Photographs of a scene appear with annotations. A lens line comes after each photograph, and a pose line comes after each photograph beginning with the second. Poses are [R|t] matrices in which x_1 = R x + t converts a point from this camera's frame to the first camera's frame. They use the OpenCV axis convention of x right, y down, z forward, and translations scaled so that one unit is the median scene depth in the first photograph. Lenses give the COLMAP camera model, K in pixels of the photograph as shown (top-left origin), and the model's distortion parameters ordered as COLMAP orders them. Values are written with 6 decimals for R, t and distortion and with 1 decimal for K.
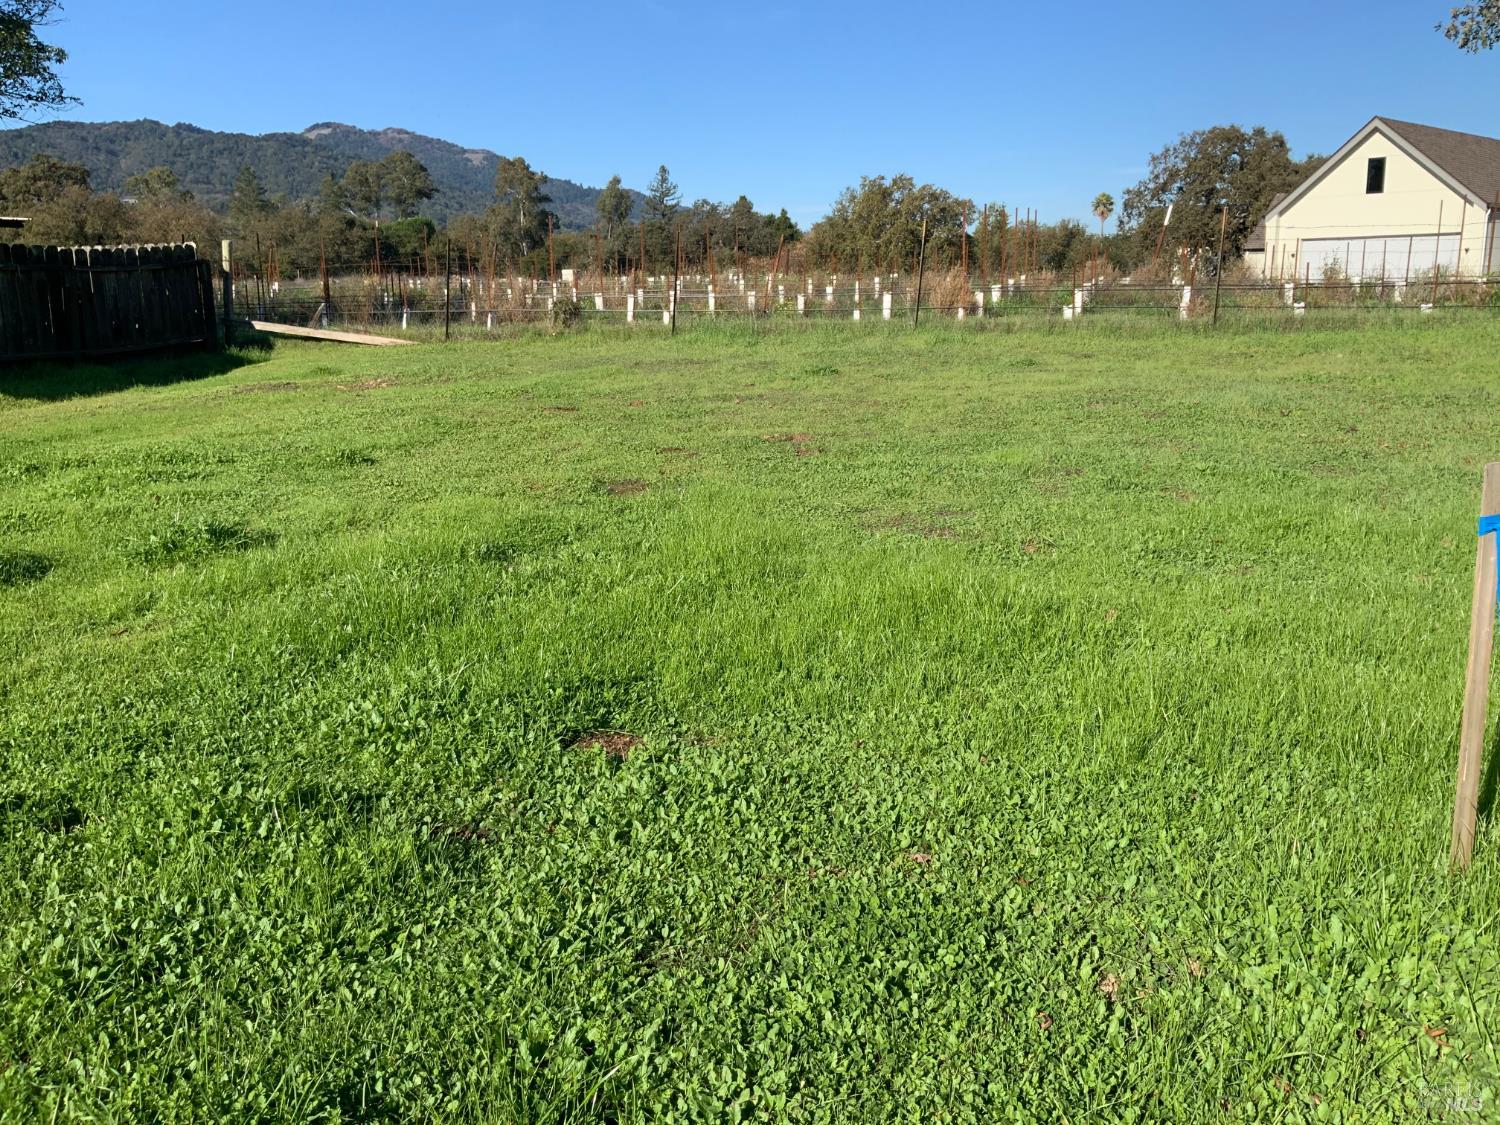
lens RADIAL K [[1209.0, 0, 750.0], [0, 1209.0, 562.5], [0, 0, 1]] dist [0.112736, -0.235567]
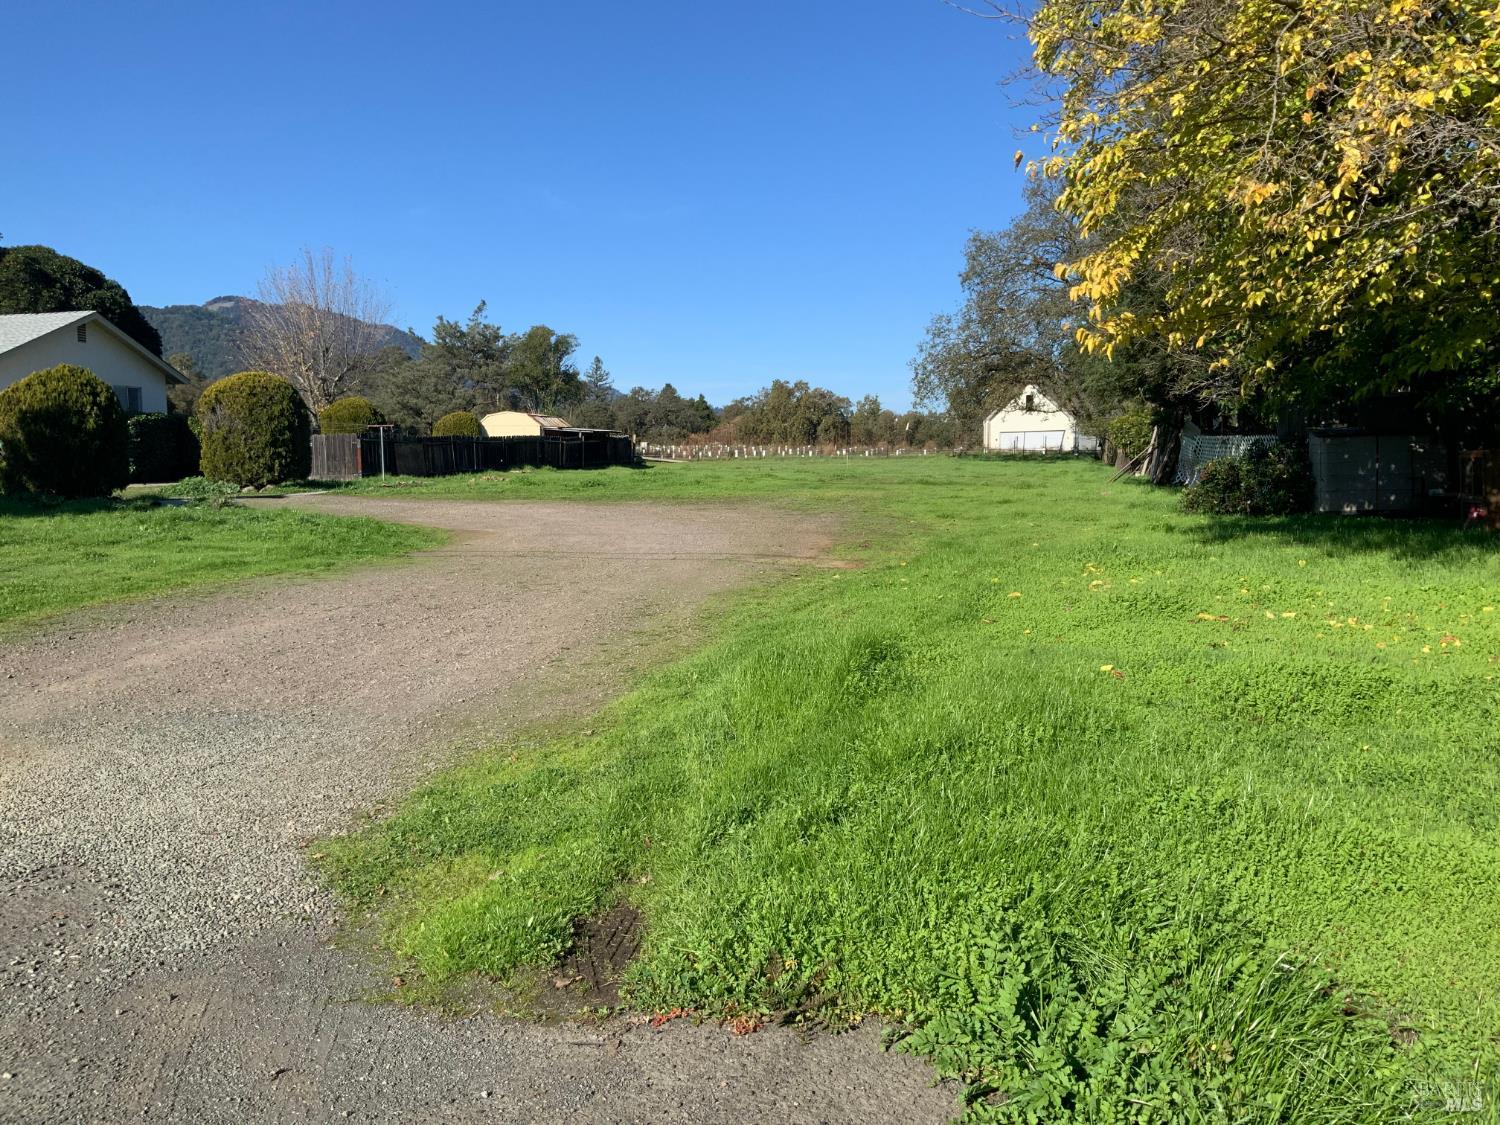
lens RADIAL K [[1209.0, 0, 750.0], [0, 1209.0, 562.5], [0, 0, 1]] dist [0.112736, -0.235567]
pose [[0.996305, 0.002260, 0.085861, -0.051304], [0.009486, 0.990642, -0.136154, 0.080849], [-0.085366, 0.136465, 0.986960, -0.338033]]
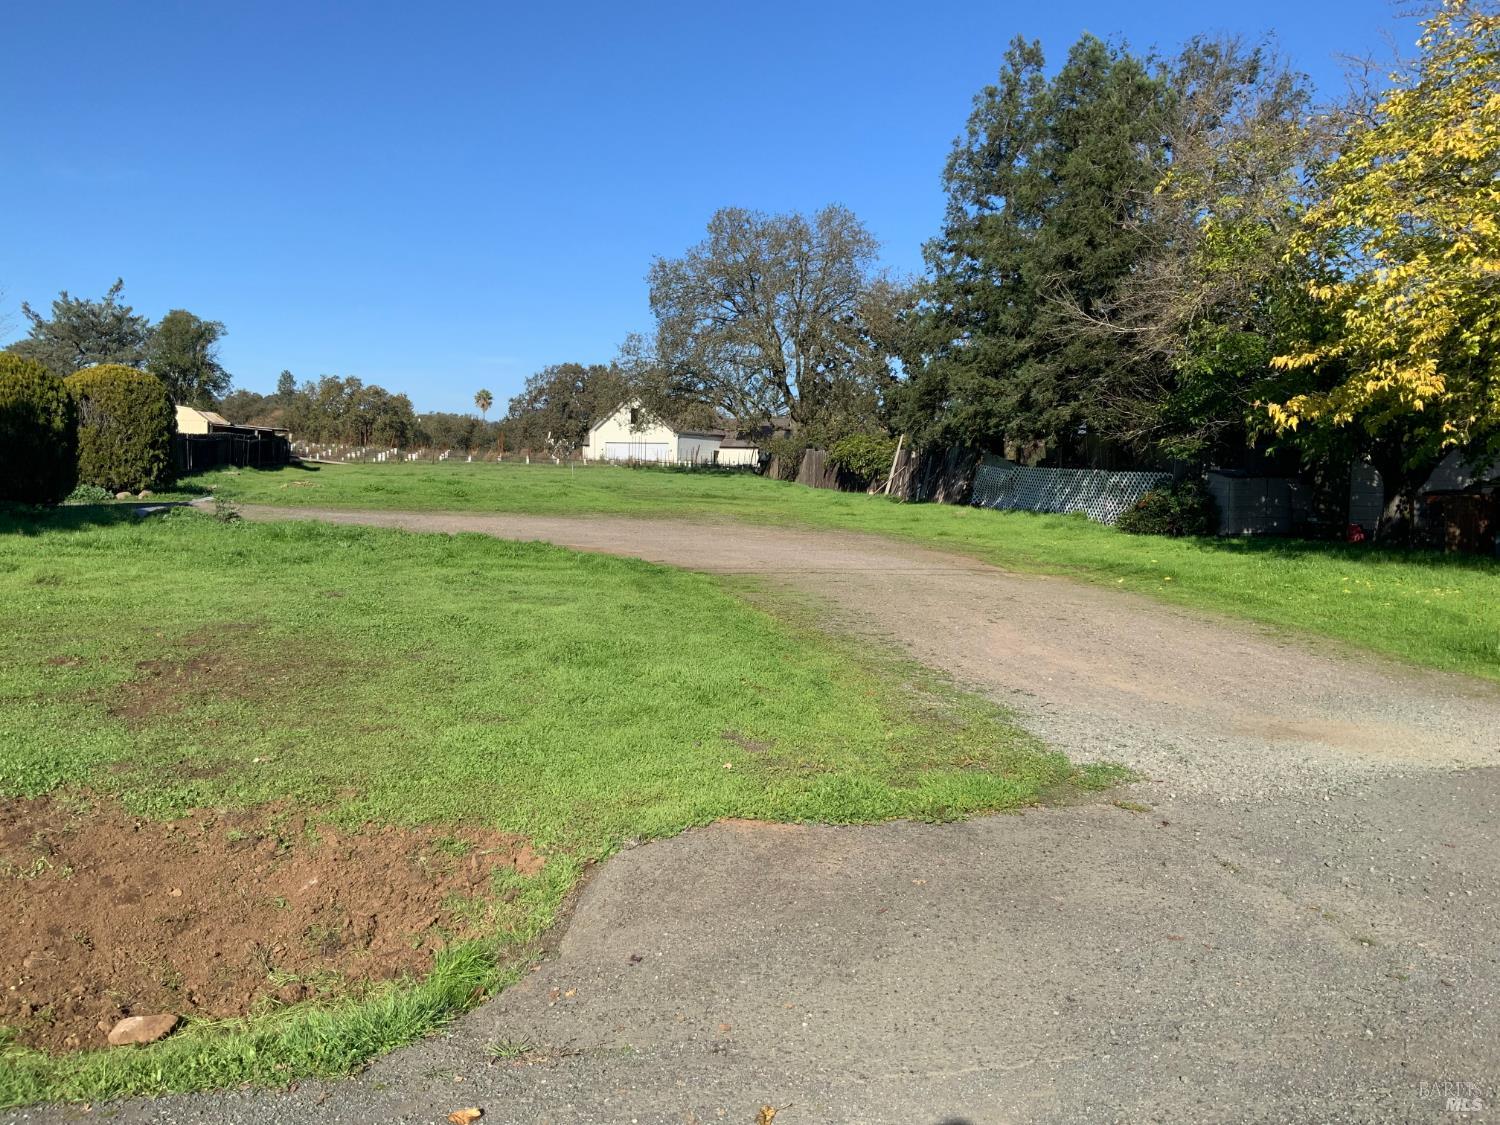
lens RADIAL K [[1209.0, 0, 750.0], [0, 1209.0, 562.5], [0, 0, 1]] dist [0.112736, -0.235567]
pose [[0.877232, -0.002854, 0.480059, -0.125789], [0.069942, 0.990072, -0.121921, 0.079387], [-0.474945, 0.140529, 0.868723, -0.335125]]
